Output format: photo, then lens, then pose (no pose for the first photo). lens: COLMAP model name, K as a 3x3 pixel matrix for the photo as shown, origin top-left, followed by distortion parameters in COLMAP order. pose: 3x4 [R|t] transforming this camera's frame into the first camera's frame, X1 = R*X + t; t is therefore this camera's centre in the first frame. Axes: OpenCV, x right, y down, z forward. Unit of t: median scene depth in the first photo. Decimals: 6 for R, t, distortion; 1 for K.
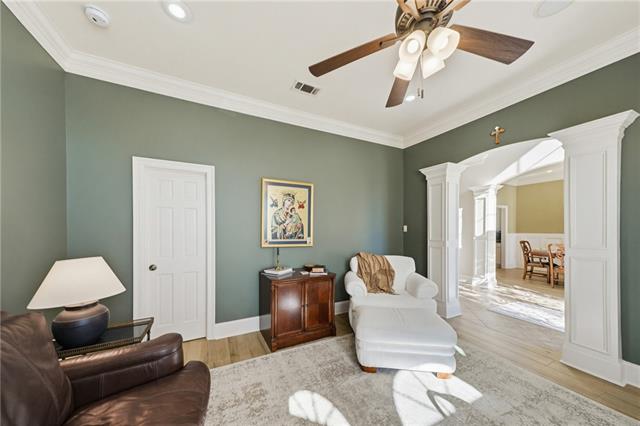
lens RADIAL K [[218.6, 0, 321.9], [0, 218.6, 227.2], [0, 0, 1]] dist [0.011774, -0.000062]
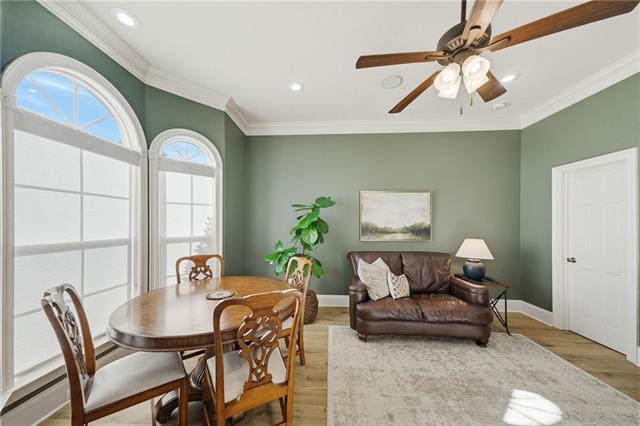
lens RADIAL K [[218.6, 0, 319.6], [0, 218.6, 221.8], [0, 0, 1]] dist [0.011774, -0.000062]
pose [[-0.485470, -0.011491, -0.874178, 0.739560], [0.003799, 0.999876, -0.015253, 0.000105], [0.874245, -0.010726, -0.485366, 0.372262]]
